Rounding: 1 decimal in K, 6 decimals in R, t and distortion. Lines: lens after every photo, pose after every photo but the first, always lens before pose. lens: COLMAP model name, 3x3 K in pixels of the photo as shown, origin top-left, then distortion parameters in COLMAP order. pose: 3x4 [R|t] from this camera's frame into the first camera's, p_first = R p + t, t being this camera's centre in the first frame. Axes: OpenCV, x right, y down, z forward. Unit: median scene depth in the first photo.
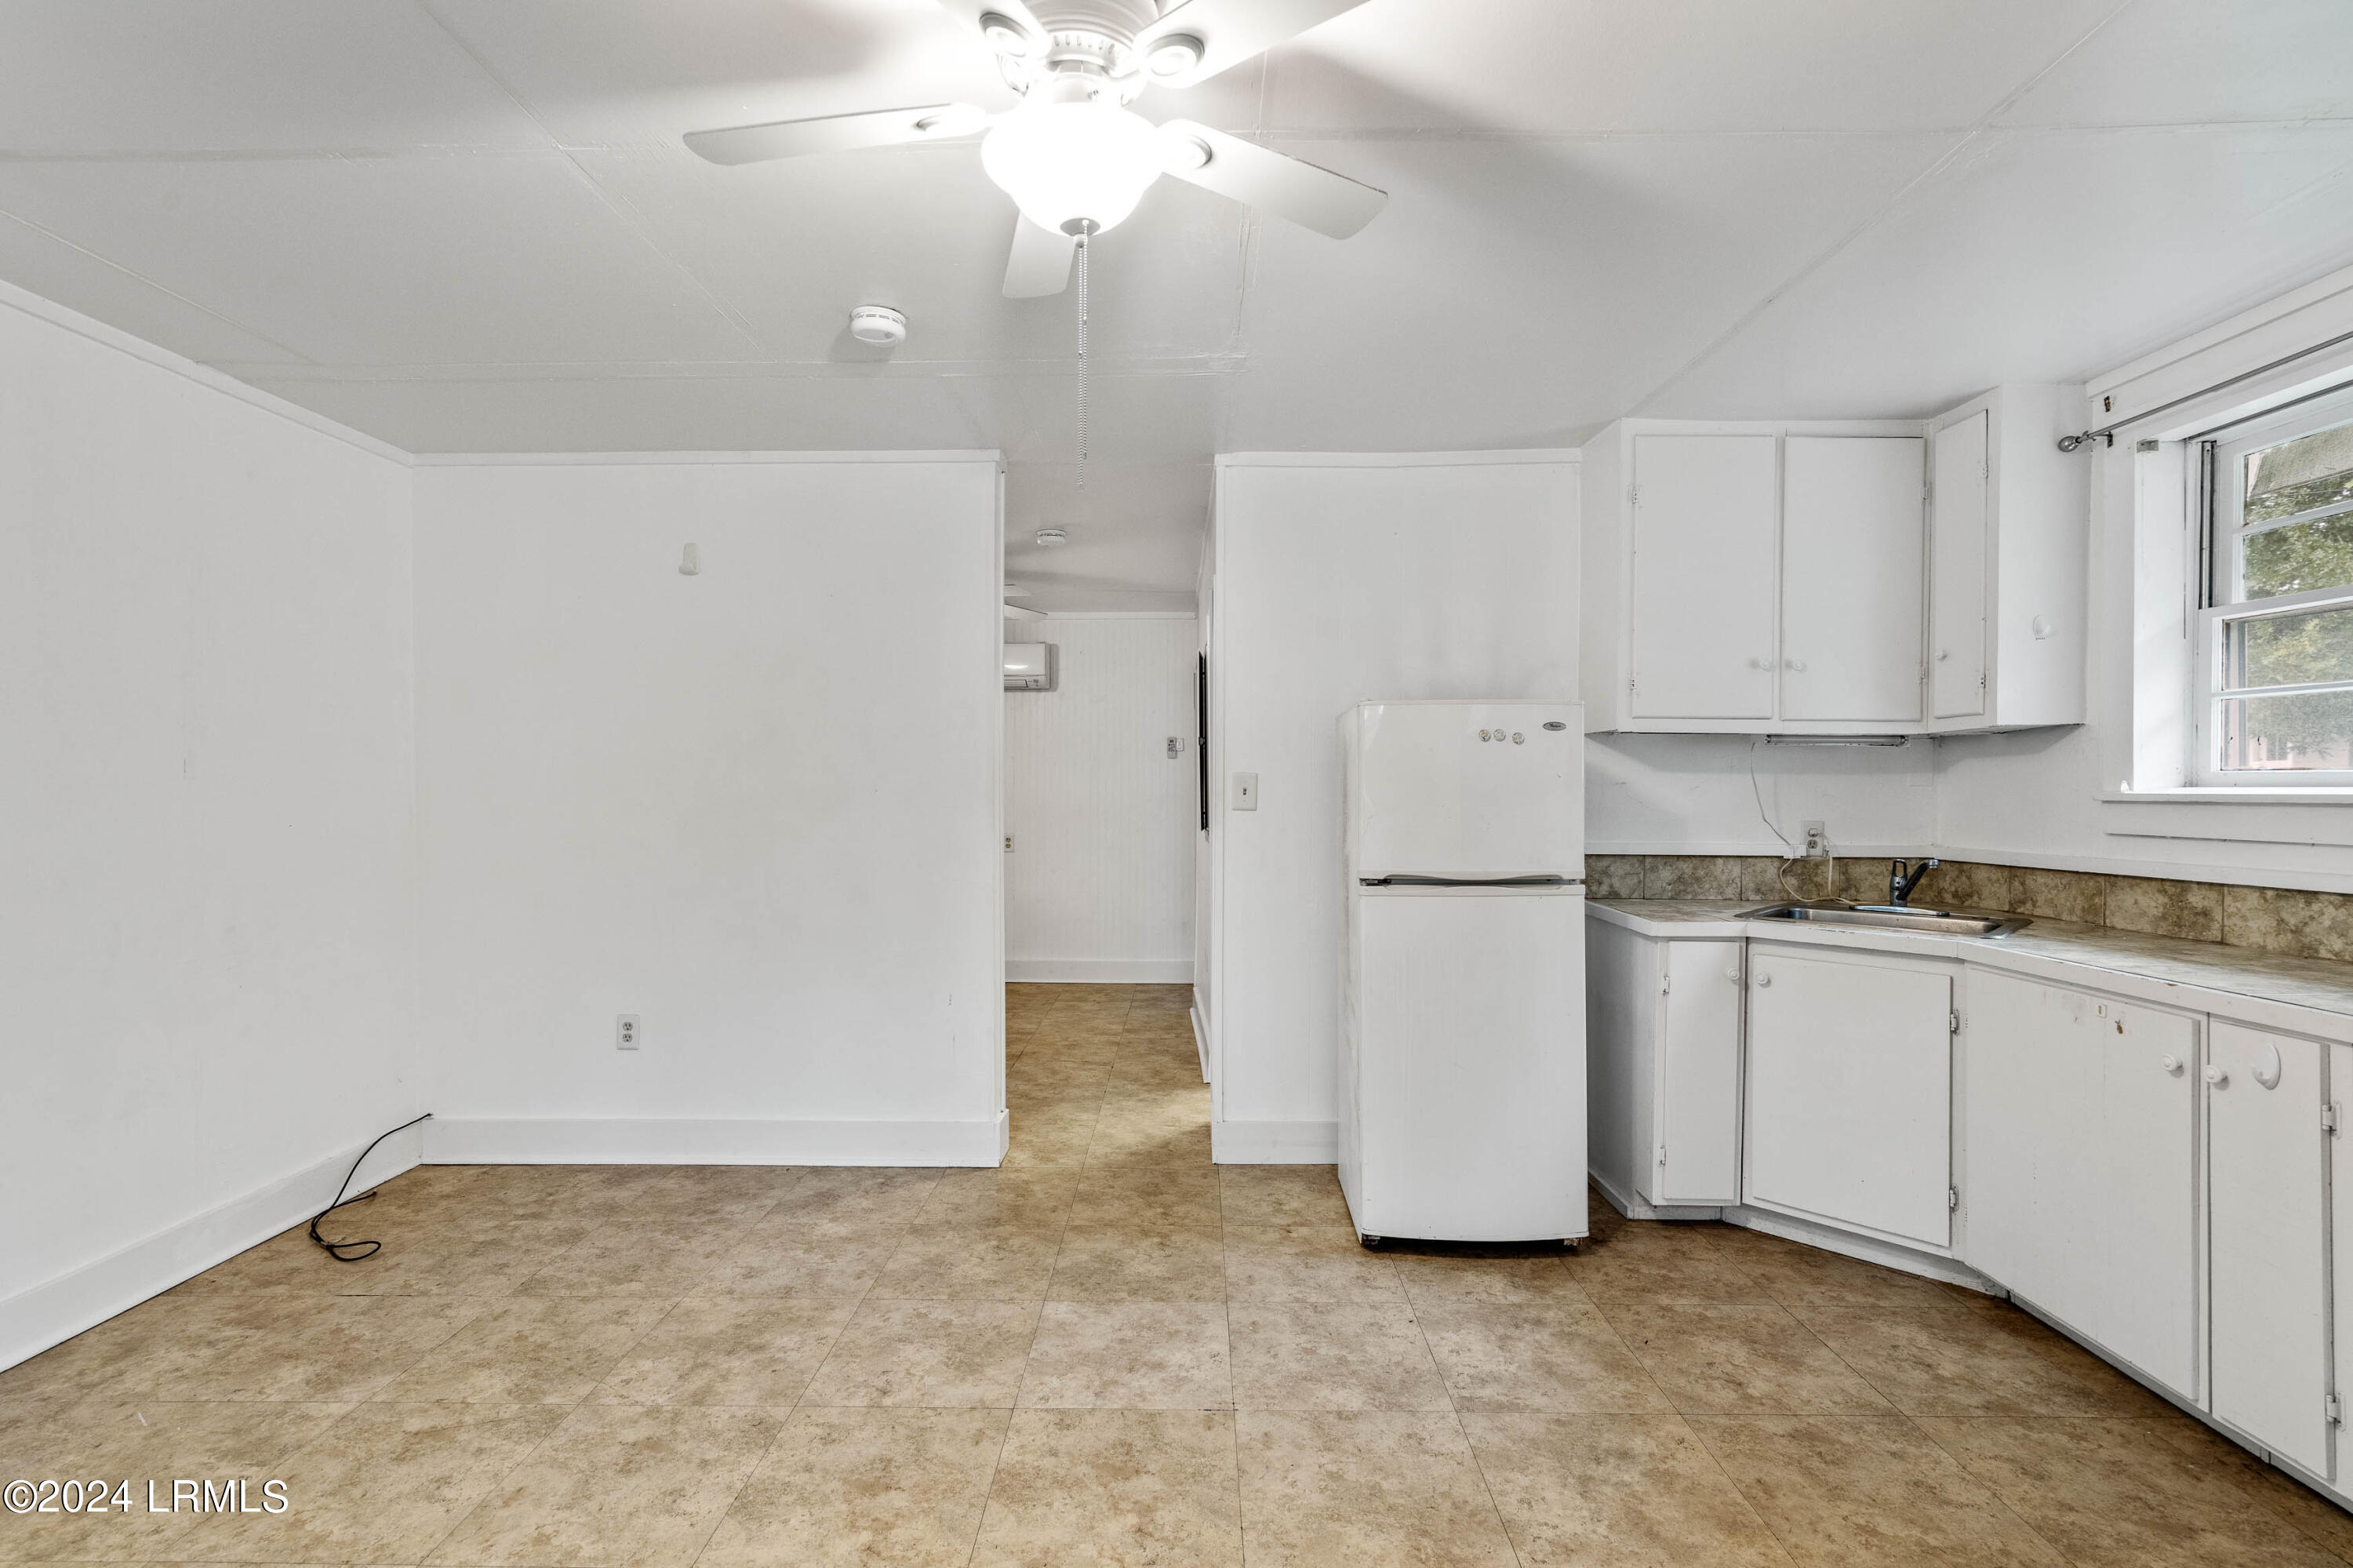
lens RADIAL K [[1053.5, 0, 1176.5], [0, 1053.5, 784.0], [0, 0, 1]] dist [-0.003304, 0.001529]
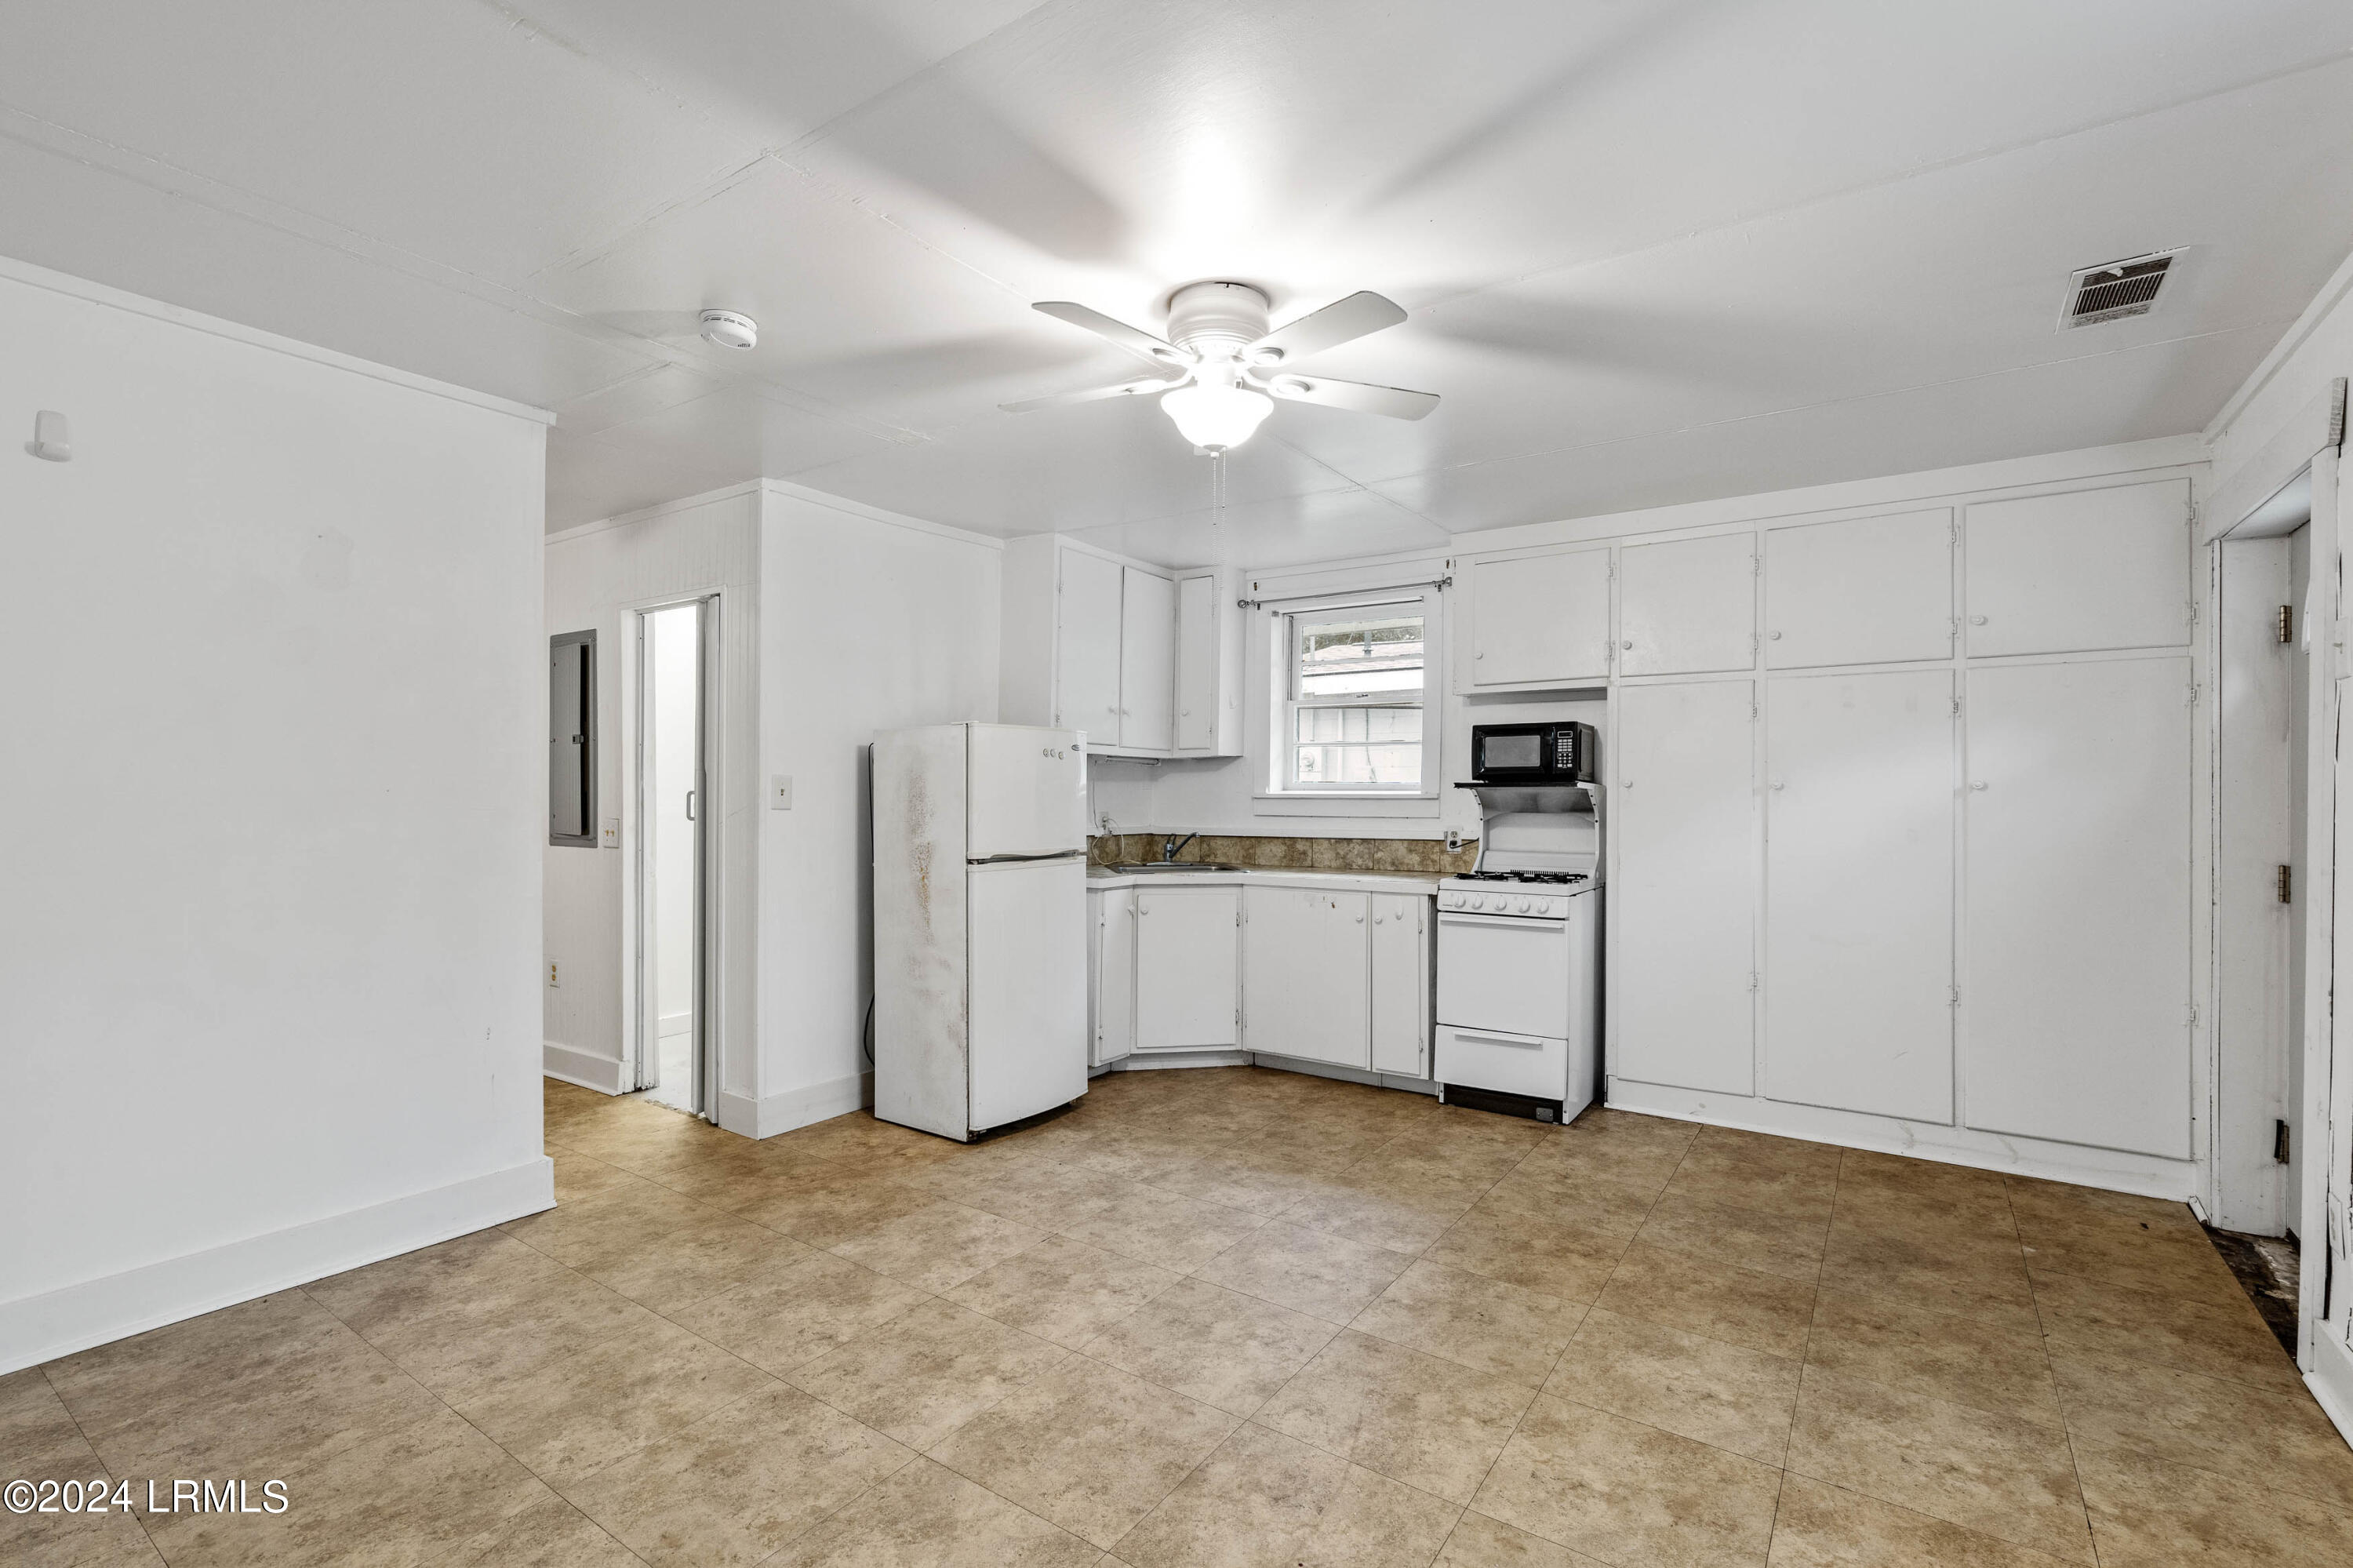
lens RADIAL K [[1053.5, 0, 1176.5], [0, 1053.5, 784.0], [0, 0, 1]] dist [-0.003304, 0.001529]
pose [[0.556332, 0.008134, 0.830920, -0.792110], [-0.006934, 0.999963, -0.005147, 0.002121], [-0.830931, -0.002898, 0.556368, 0.069959]]
